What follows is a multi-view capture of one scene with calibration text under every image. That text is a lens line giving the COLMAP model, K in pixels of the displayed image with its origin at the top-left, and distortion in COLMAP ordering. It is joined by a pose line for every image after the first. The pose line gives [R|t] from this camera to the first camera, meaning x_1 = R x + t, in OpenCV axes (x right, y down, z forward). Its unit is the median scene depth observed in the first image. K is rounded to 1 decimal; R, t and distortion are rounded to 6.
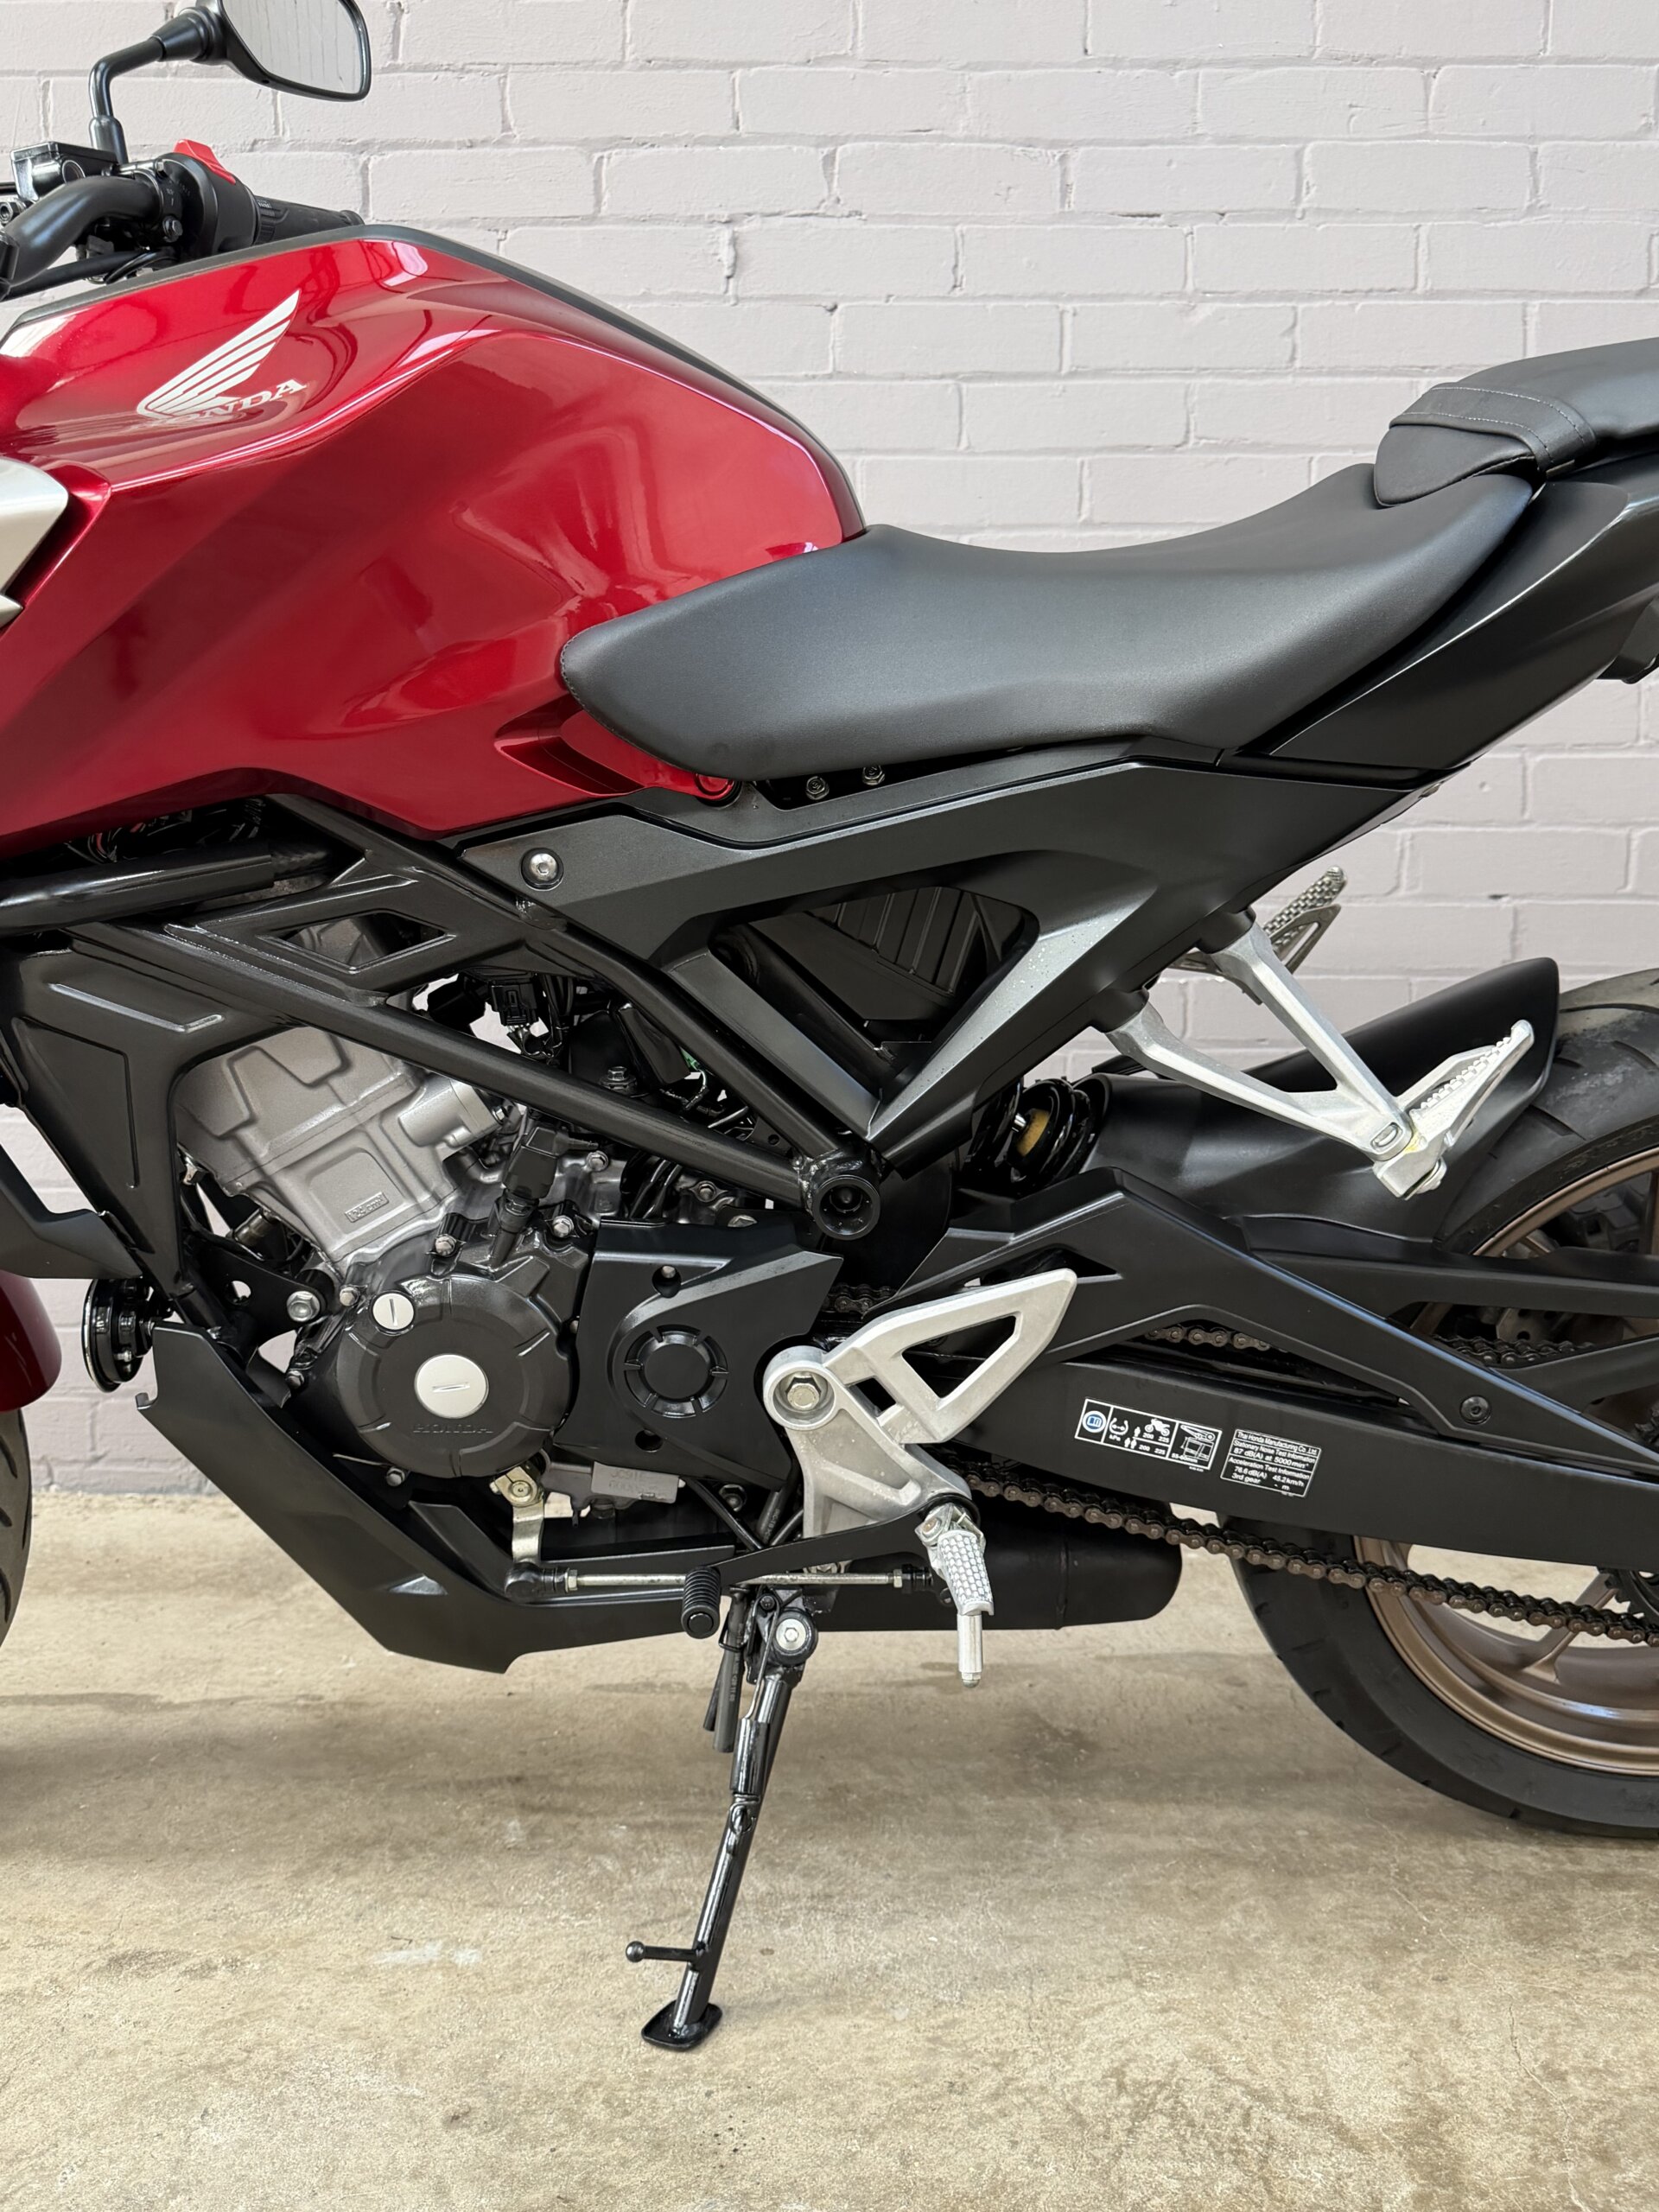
lens RADIAL K [[1861.8, 0, 825.4], [0, 1861.8, 1113.5], [0, 0, 1]] dist [0.040729, -0.059457]
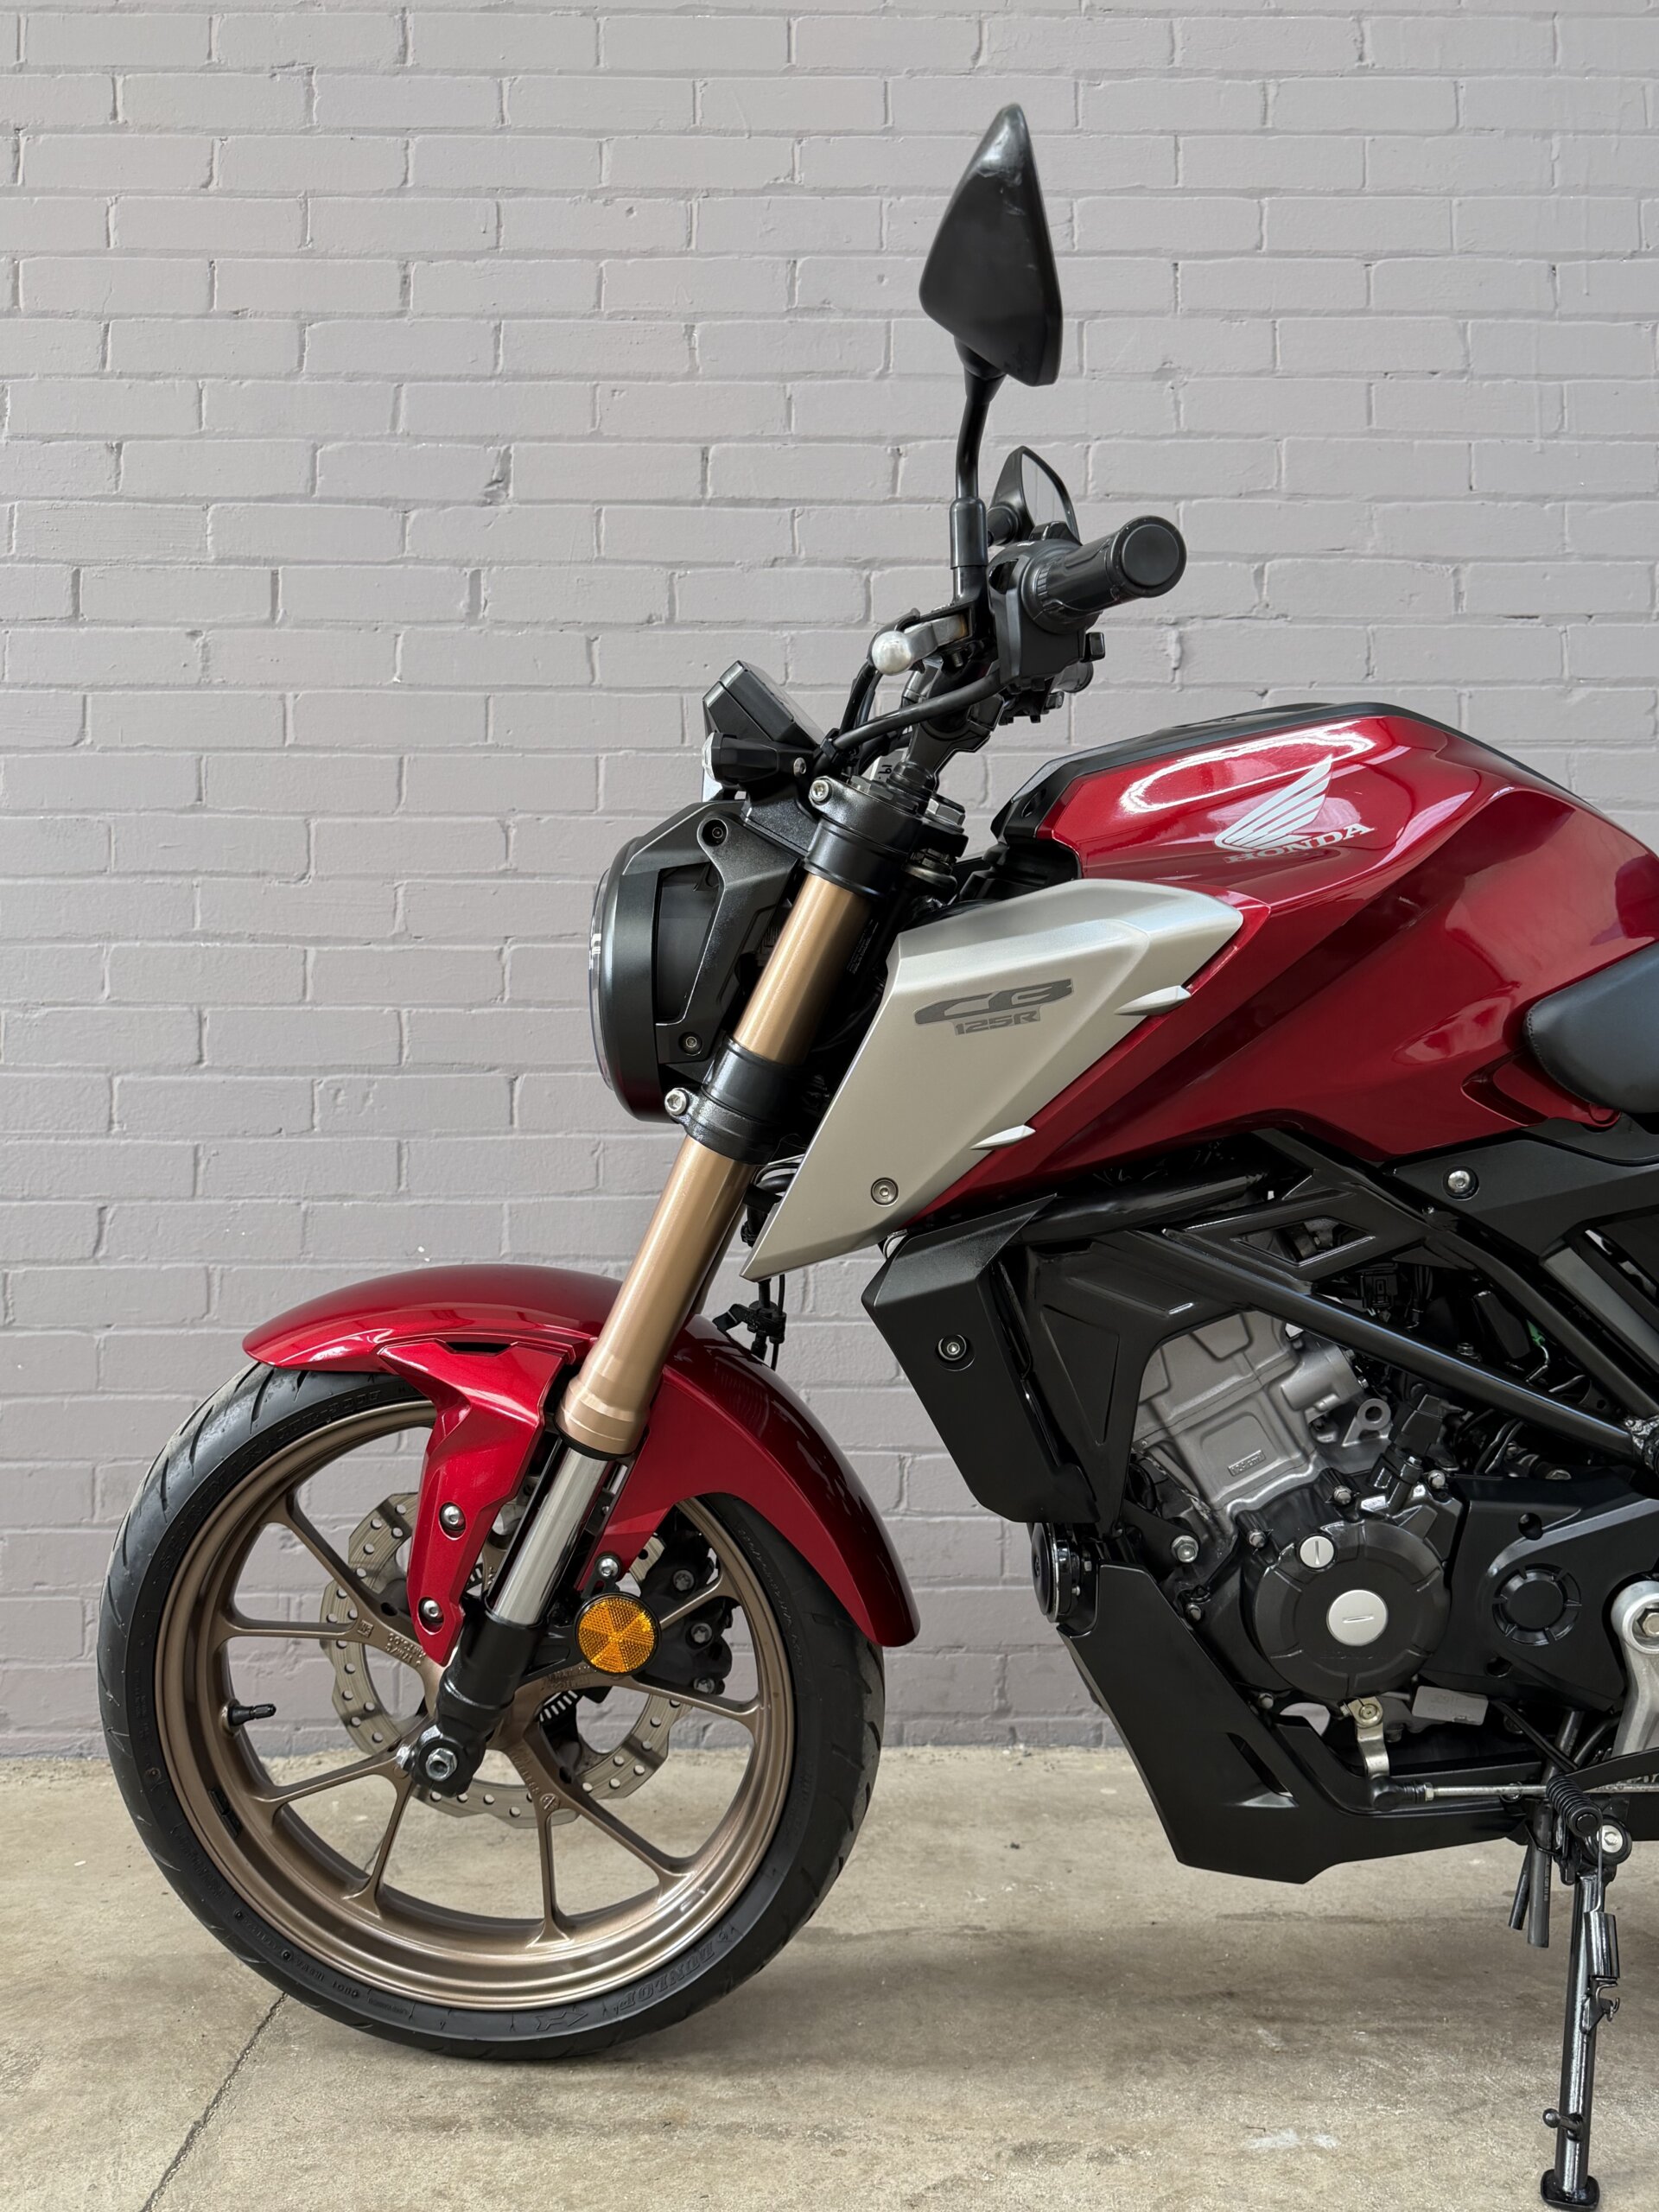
lens RADIAL K [[1861.8, 0, 829.8], [0, 1861.8, 1107.9], [0, 0, 1]] dist [0.040729, -0.059457]
pose [[0.999628, -0.005012, 0.026826, -0.305844], [0.008902, 0.989108, -0.146924, -0.001176], [-0.025798, 0.147108, 0.988784, -0.117501]]
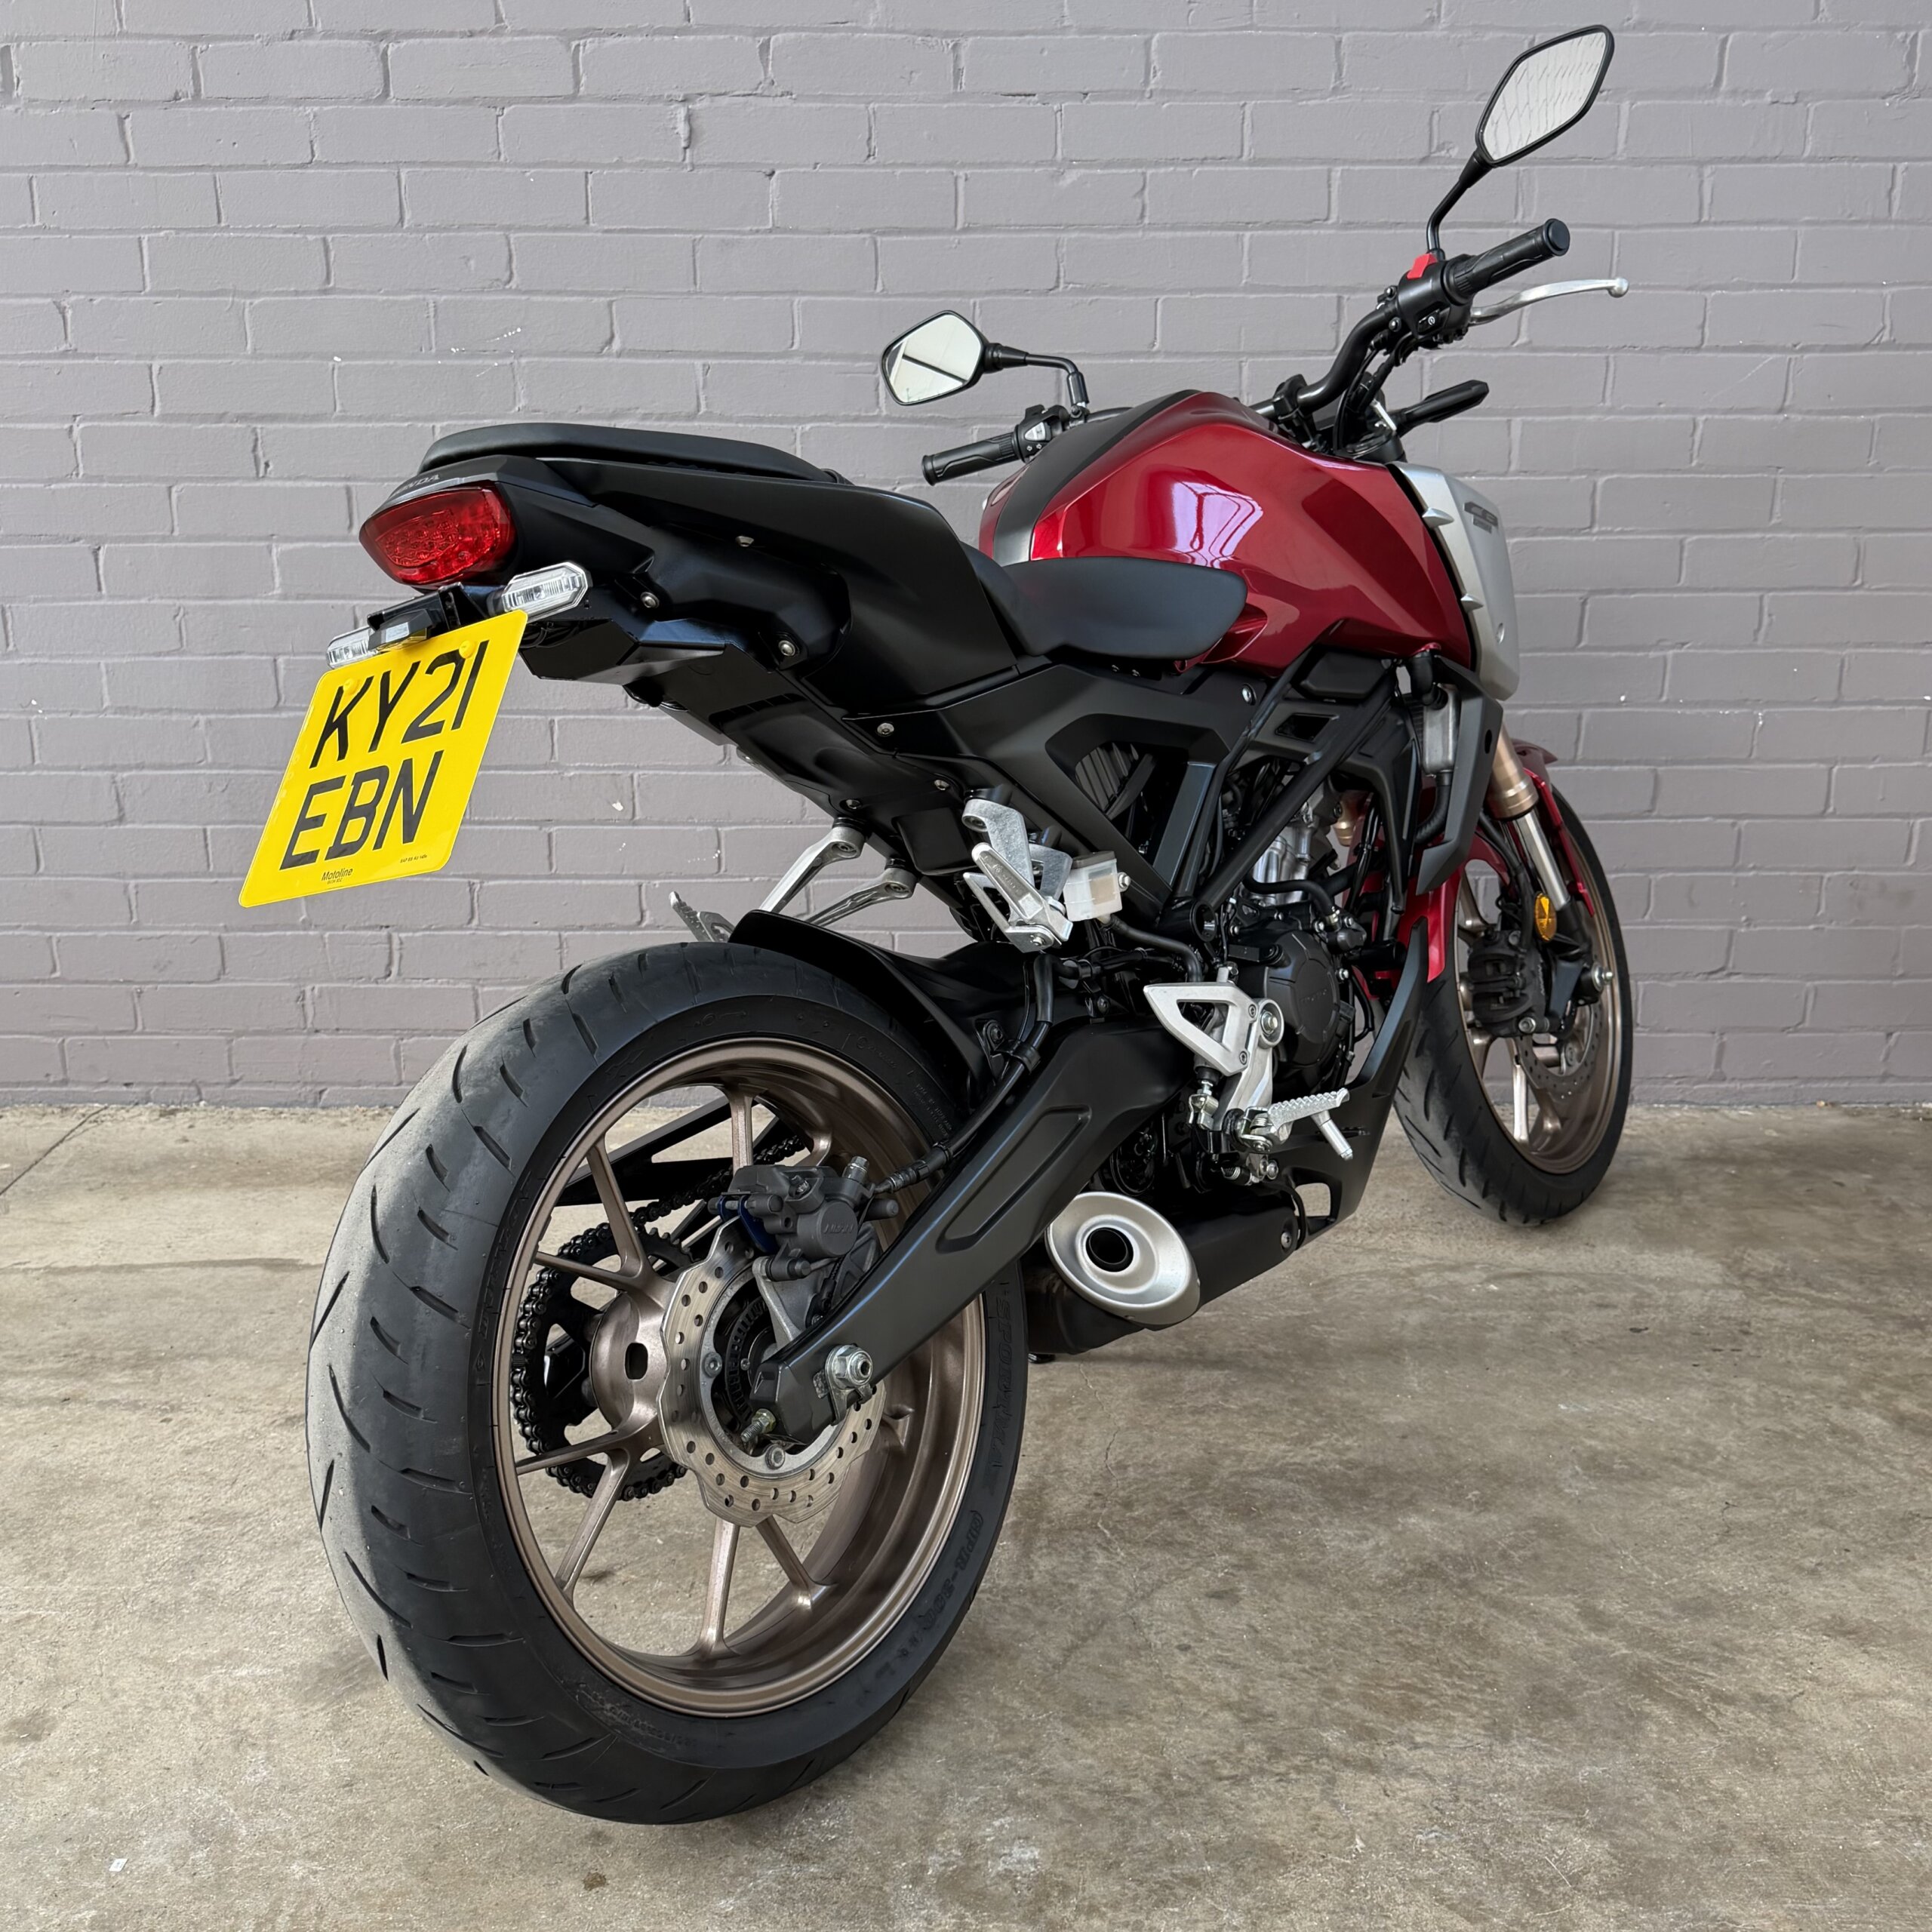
lens RADIAL K [[2003.7, 0, 974.2], [0, 2003.7, 984.1], [0, 0, 1]] dist [0.007557, 0.000000]
pose [[0.999966, -0.004822, 0.006658, 0.128087], [0.003560, 0.984022, 0.178013, -0.140707], [-0.007410, -0.177984, 0.984006, -0.402146]]
